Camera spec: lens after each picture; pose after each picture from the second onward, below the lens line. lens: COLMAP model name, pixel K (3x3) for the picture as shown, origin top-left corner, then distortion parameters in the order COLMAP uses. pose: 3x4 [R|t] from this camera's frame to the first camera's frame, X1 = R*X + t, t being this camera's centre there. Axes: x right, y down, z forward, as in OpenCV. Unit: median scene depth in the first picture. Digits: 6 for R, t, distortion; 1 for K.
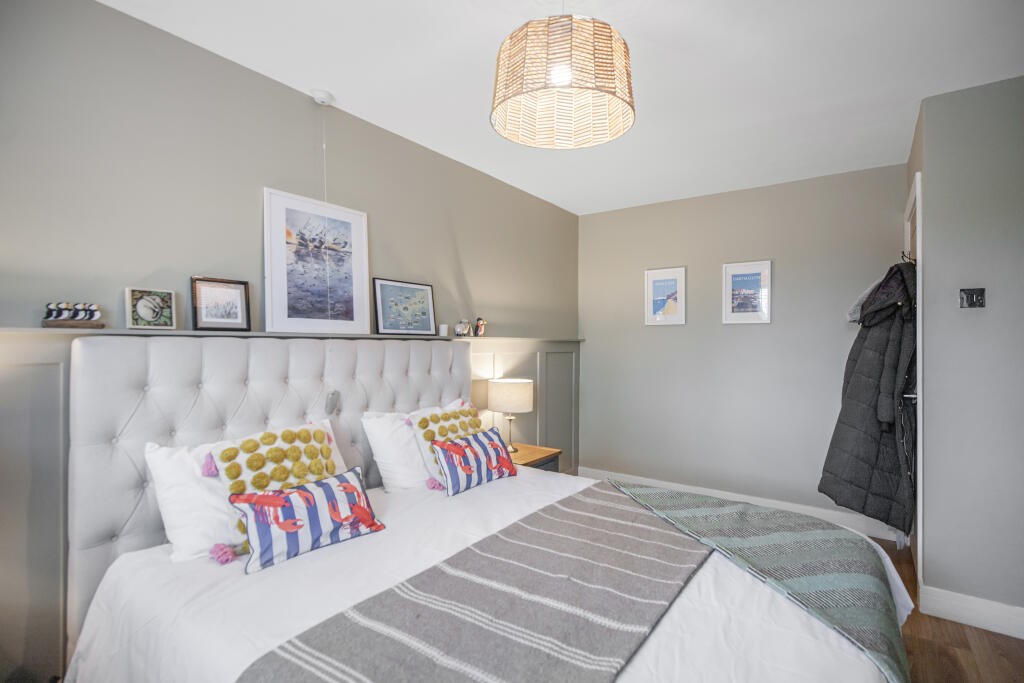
lens RADIAL K [[487.0, 0, 515.2], [0, 487.0, 345.2], [0, 0, 1]] dist [-0.013877, 0.003139]
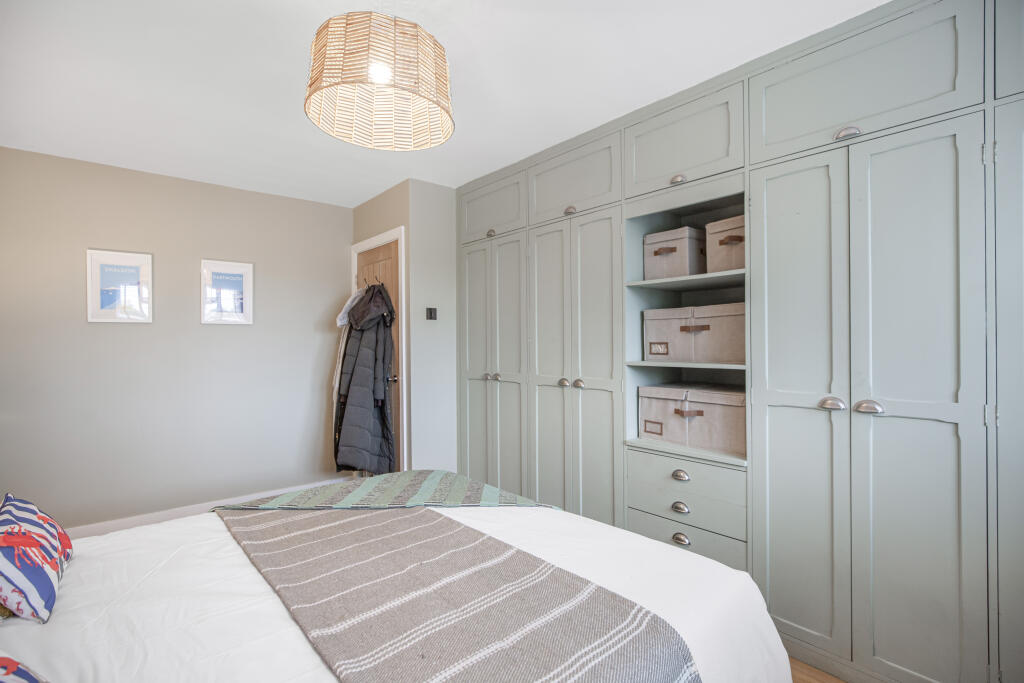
lens RADIAL K [[487.0, 0, 511.1], [0, 487.0, 344.0], [0, 0, 1]] dist [-0.013877, 0.003139]
pose [[0.235338, -0.007365, 0.971886, -0.528318], [0.015288, 0.999876, 0.003875, 0.000236], [-0.971793, 0.013946, 0.235422, 0.335271]]
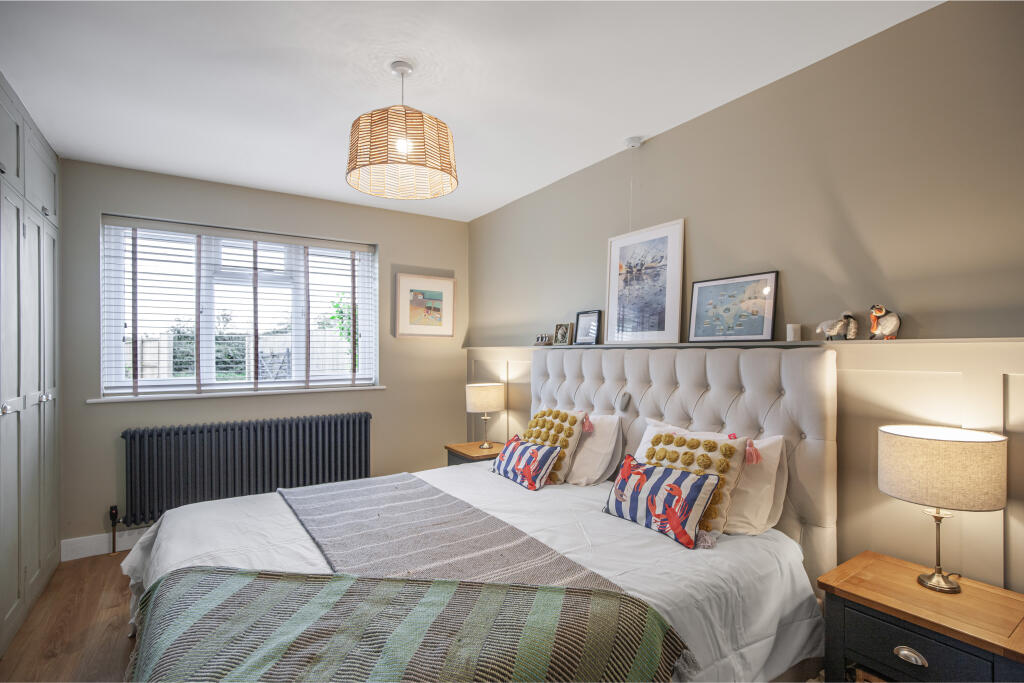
lens RADIAL K [[487.0, 0, 511.7], [0, 487.0, 351.1], [0, 0, 1]] dist [-0.013877, 0.003139]
pose [[-0.343756, -0.007750, -0.939027, 0.806595], [-0.006004, 0.999964, -0.006055, 0.001848], [0.939040, 0.003557, -0.343790, 1.130154]]
